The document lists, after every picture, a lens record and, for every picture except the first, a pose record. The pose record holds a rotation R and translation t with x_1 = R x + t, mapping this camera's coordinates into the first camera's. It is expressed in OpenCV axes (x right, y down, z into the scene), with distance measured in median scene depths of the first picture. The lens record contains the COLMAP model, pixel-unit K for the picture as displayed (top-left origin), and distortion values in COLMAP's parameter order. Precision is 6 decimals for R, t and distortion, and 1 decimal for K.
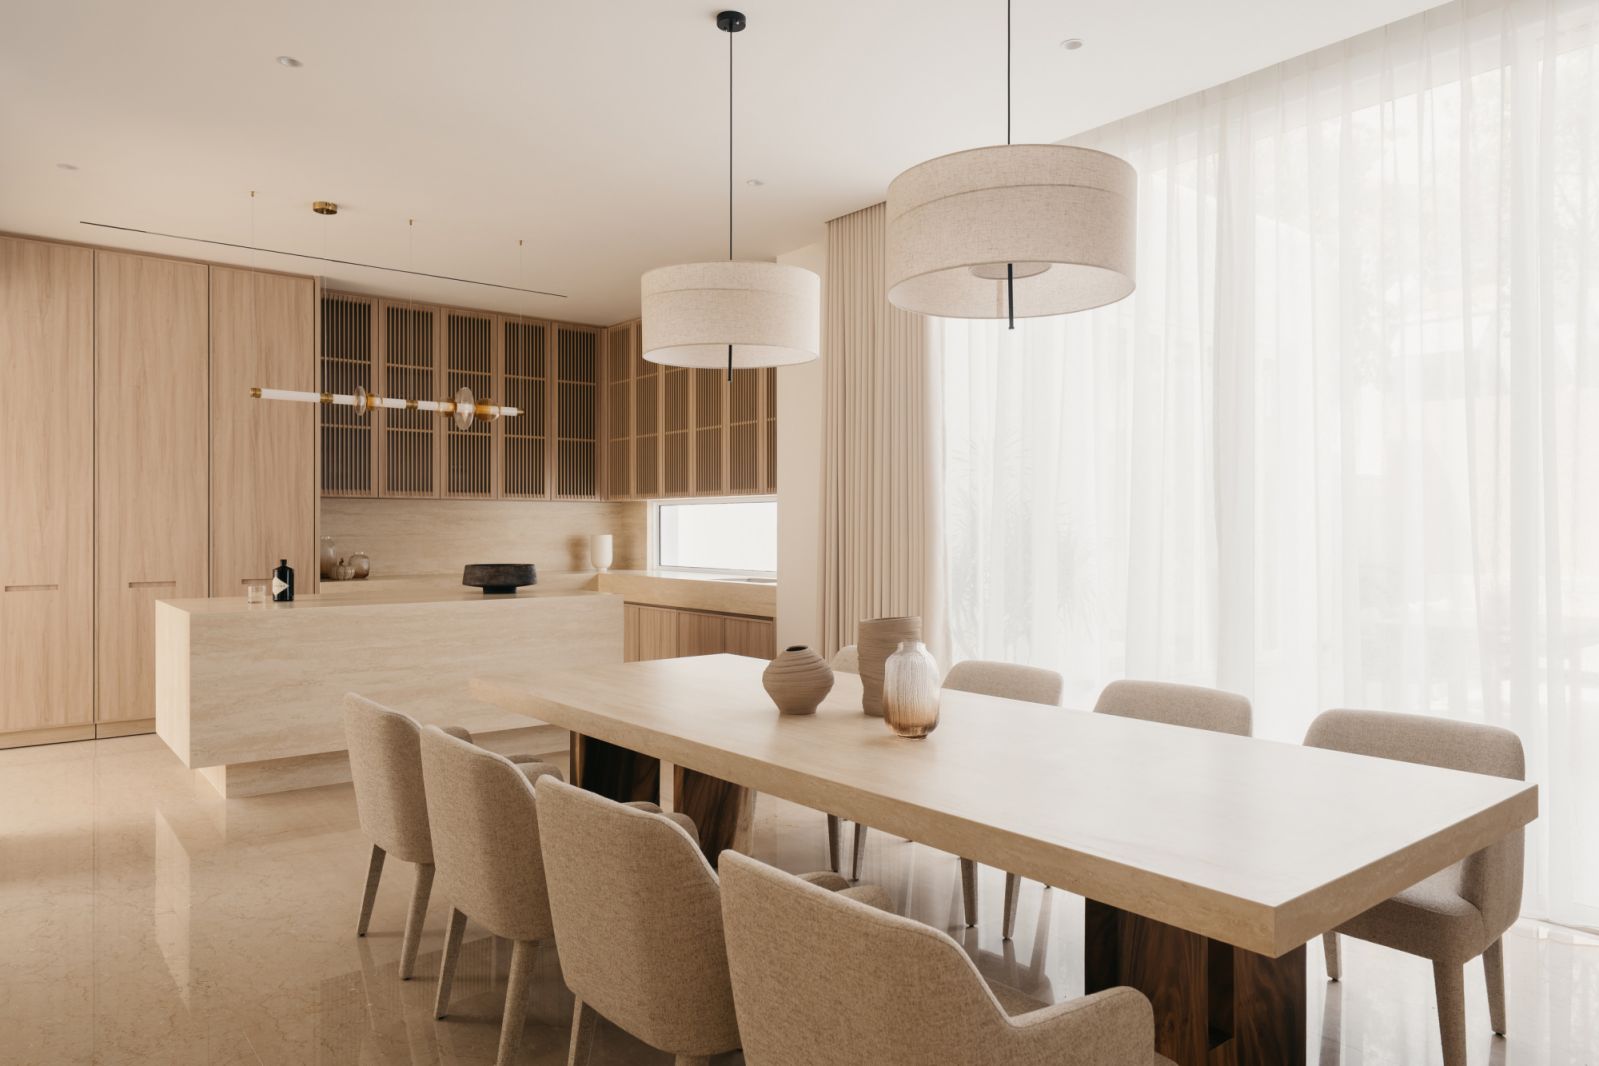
lens RADIAL K [[1062.4, 0, 802.2], [0, 1062.4, 565.1], [0, 0, 1]] dist [-0.002610, 0.001485]
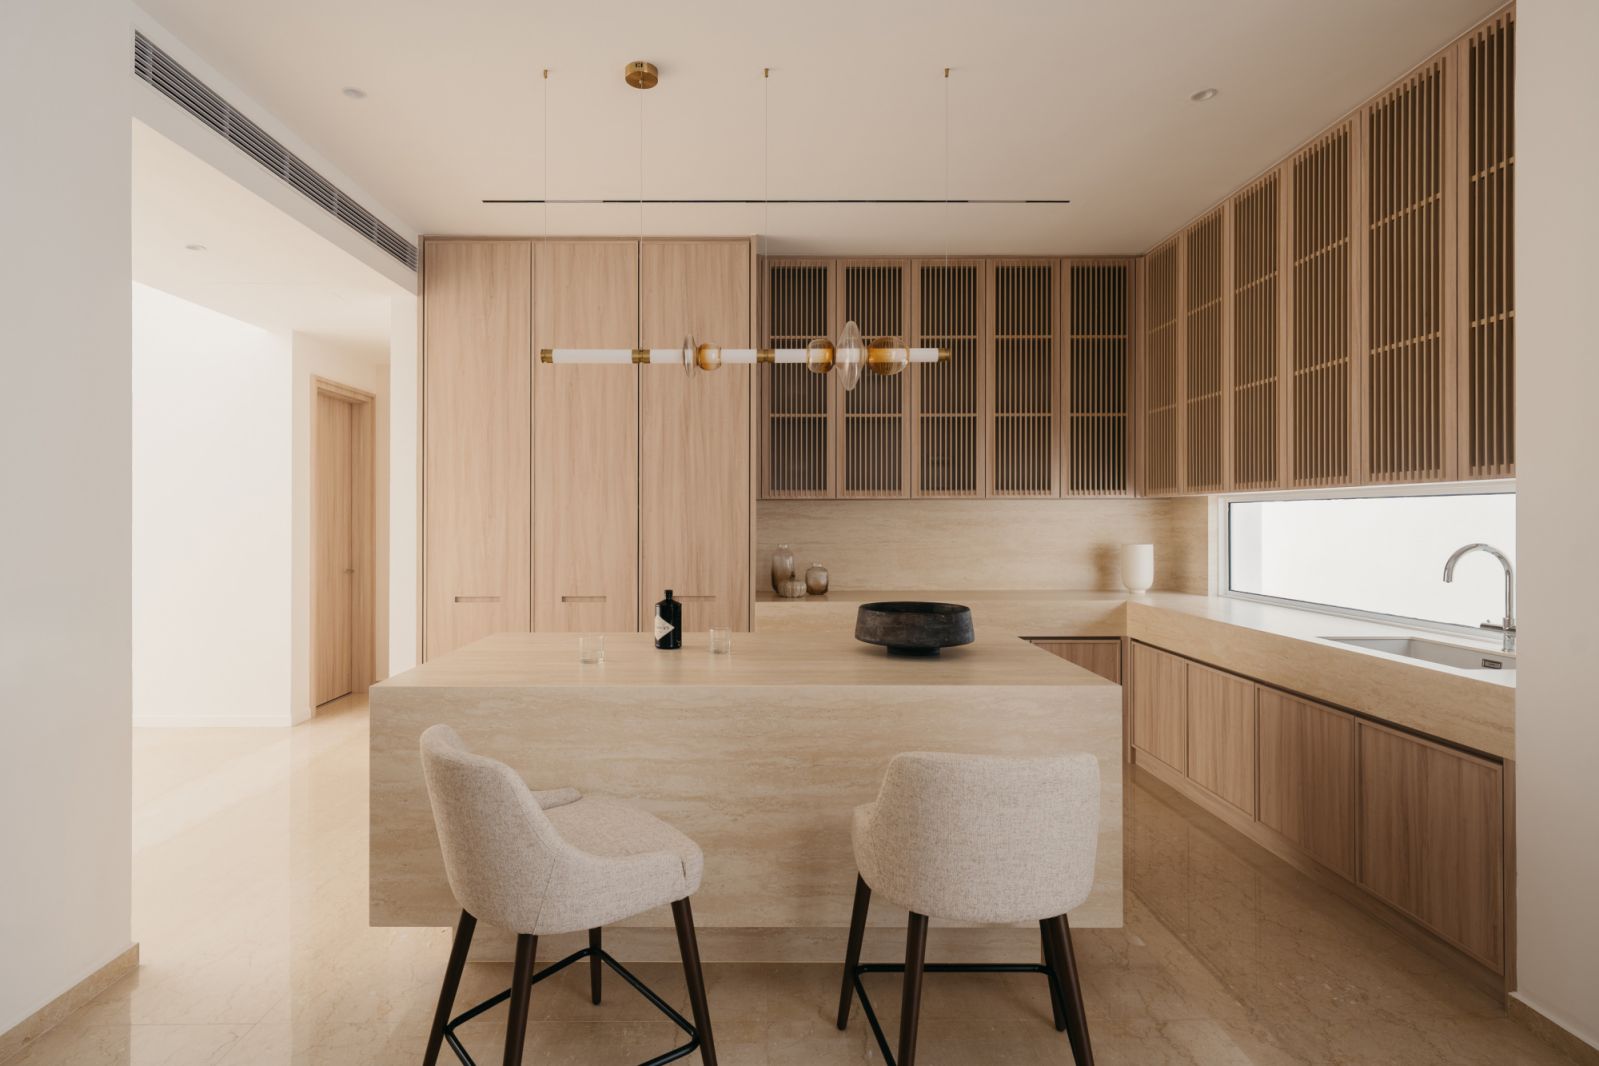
lens RADIAL K [[830.6, 0, 752.2], [0, 830.6, 514.9], [0, 0, 1]] dist [0.007800, 0.000594]
pose [[0.781289, -0.004526, -0.624153, -0.049940], [-0.019470, 0.999310, -0.031618, -0.031858], [0.623866, 0.036855, 0.780662, 0.493526]]
